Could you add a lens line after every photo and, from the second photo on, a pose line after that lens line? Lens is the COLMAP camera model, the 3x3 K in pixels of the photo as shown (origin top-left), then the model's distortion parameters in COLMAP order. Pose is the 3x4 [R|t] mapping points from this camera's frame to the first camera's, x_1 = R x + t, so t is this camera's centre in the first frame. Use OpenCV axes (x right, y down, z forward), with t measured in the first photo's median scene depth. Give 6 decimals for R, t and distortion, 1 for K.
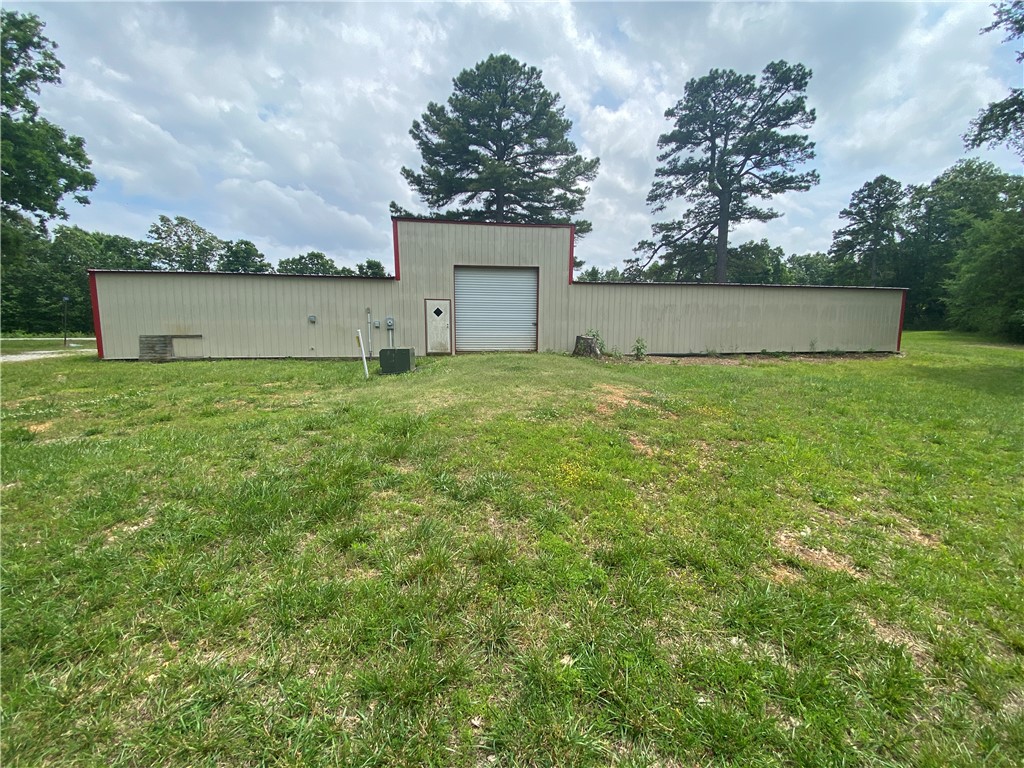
lens RADIAL K [[415.4, 0, 512.0], [0, 415.4, 384.0], [0, 0, 1]] dist [0.023281, -0.019697]
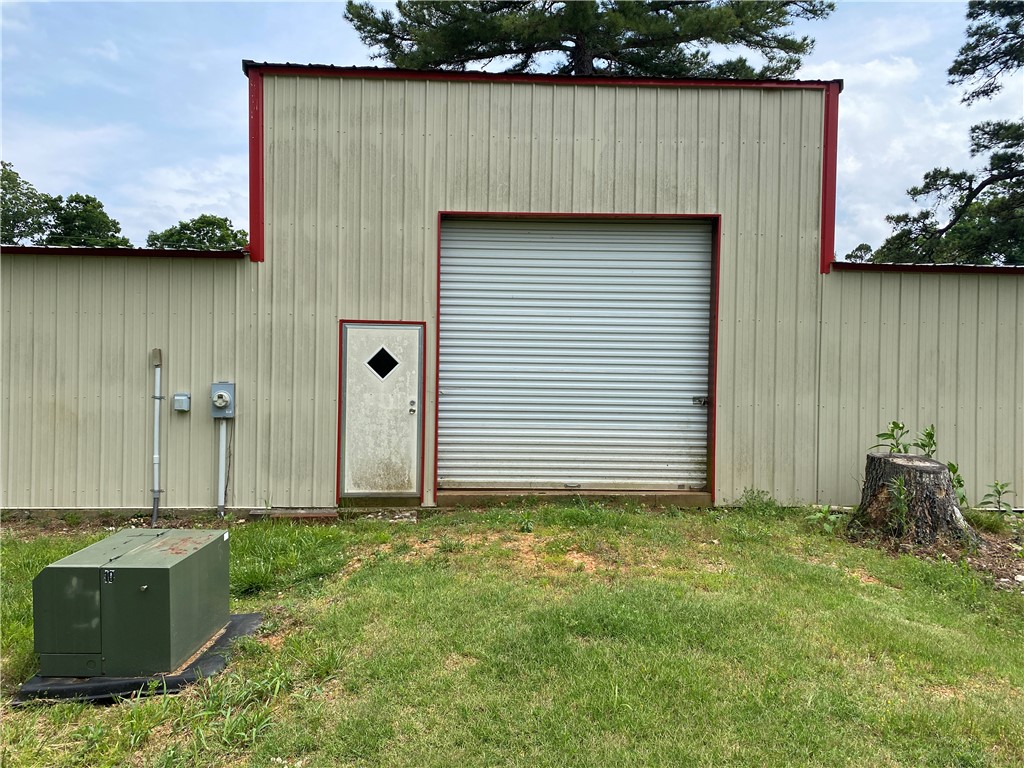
lens RADIAL K [[792.5, 0, 510.1], [0, 792.5, 357.5], [0, 0, 1]] dist [0.002481, -0.000219]
pose [[0.993809, 0.009041, -0.110732, -0.015665], [-0.023855, 0.990802, -0.133200, -0.074796], [0.108510, 0.135017, 0.984884, 0.321946]]
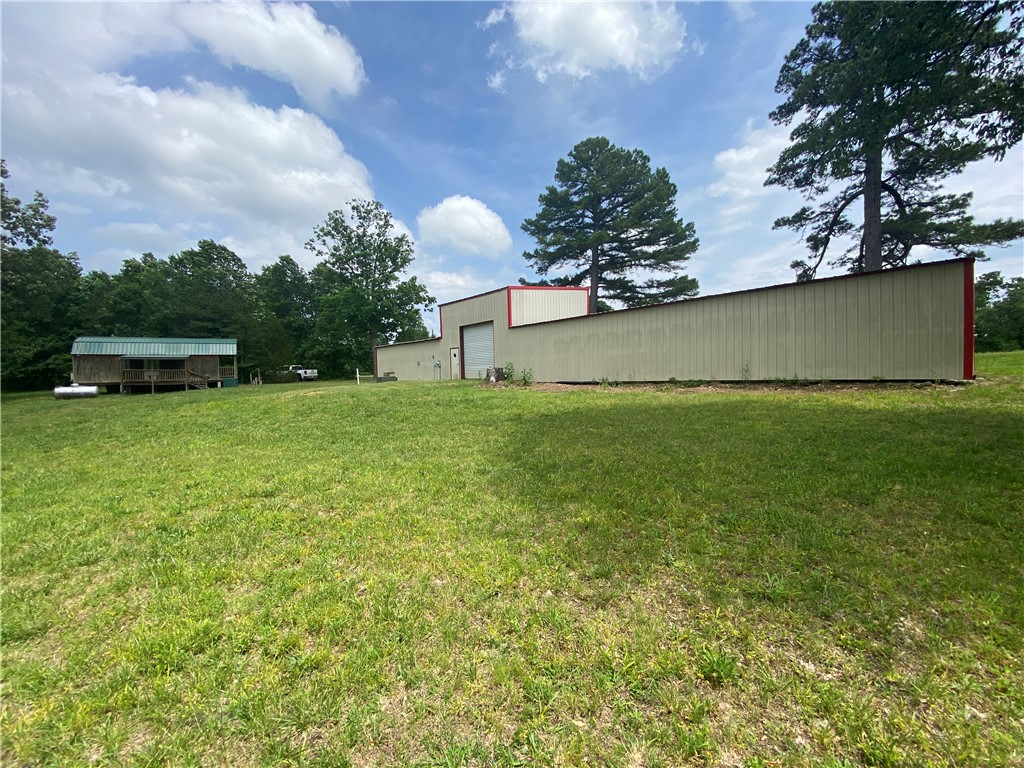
lens RADIAL K [[442.5, 0, 525.5], [0, 442.5, 381.2], [0, 0, 1]] dist [-0.000705, -0.000196]
pose [[0.524211, 0.000538, -0.851588, 1.061249], [-0.076977, 0.995936, -0.046756, -0.009205], [0.848102, 0.090063, 0.522122, 0.246471]]
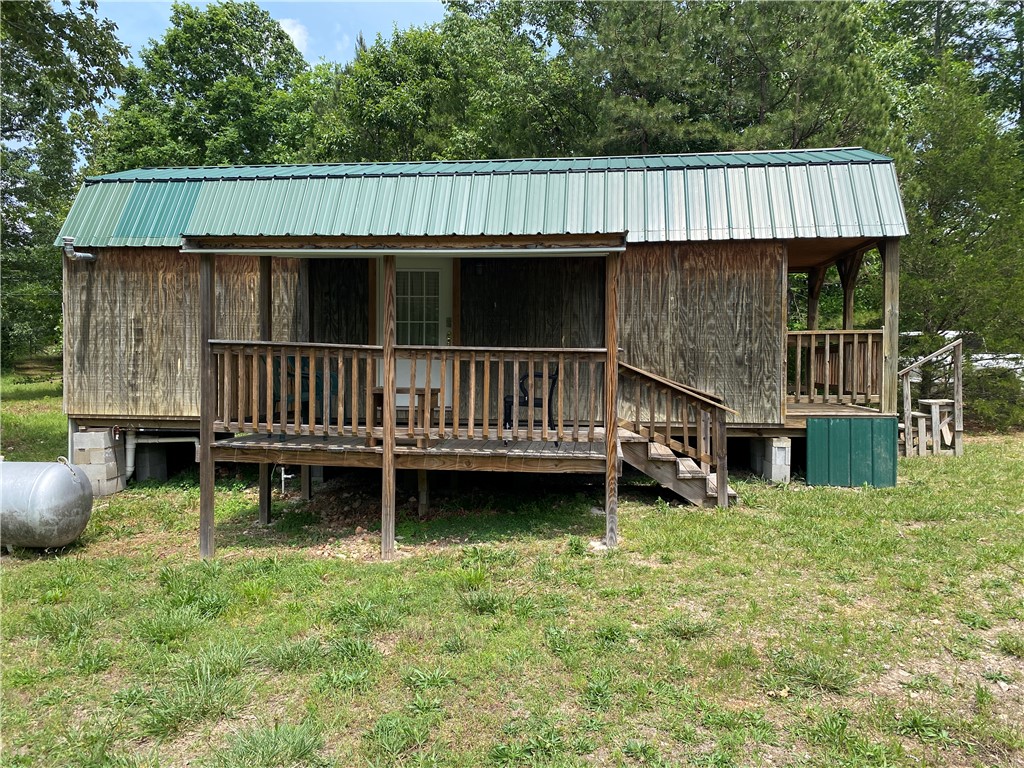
lens RADIAL K [[792.5, 0, 510.1], [0, 792.5, 357.5], [0, 0, 1]] dist [0.002481, -0.000219]
pose [[-0.133964, 0.011459, -0.990920, -0.608291], [-0.120813, 0.992286, 0.027808, -0.032539], [0.983594, 0.123442, -0.131546, 0.040993]]
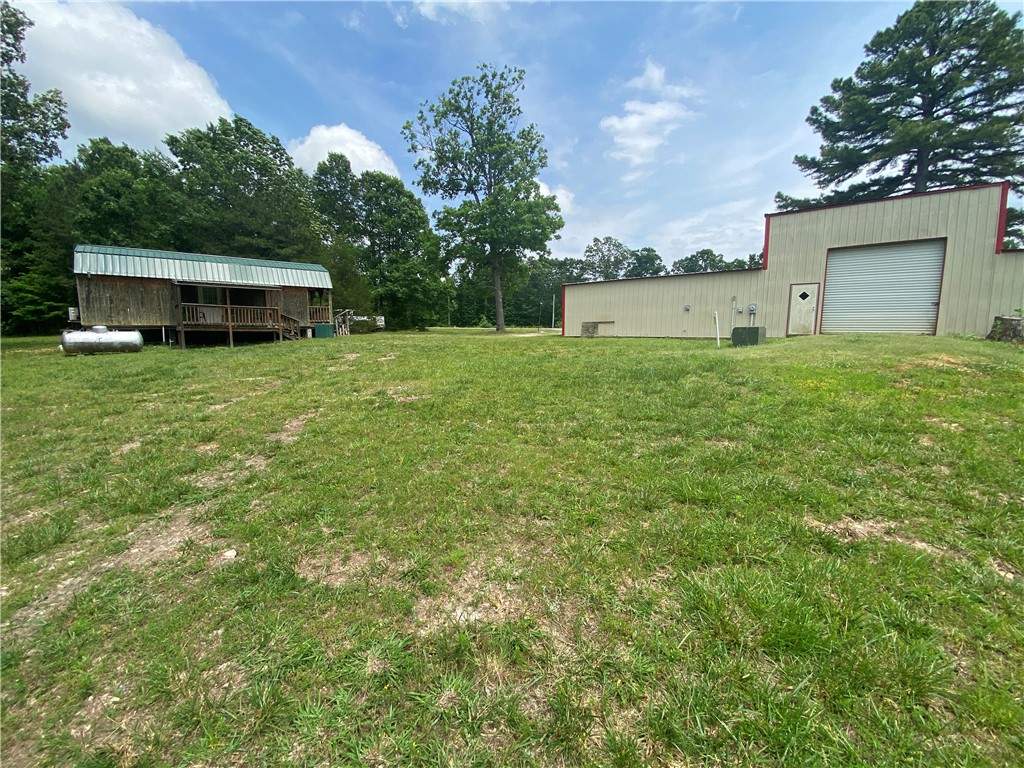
lens RADIAL K [[415.4, 0, 512.0], [0, 415.4, 384.0], [0, 0, 1]] dist [0.023281, -0.019697]
pose [[0.652169, 0.097245, -0.751810, 0.114257], [-0.089228, 0.994691, 0.051258, 0.043398], [0.752804, 0.033654, 0.657384, -0.175594]]
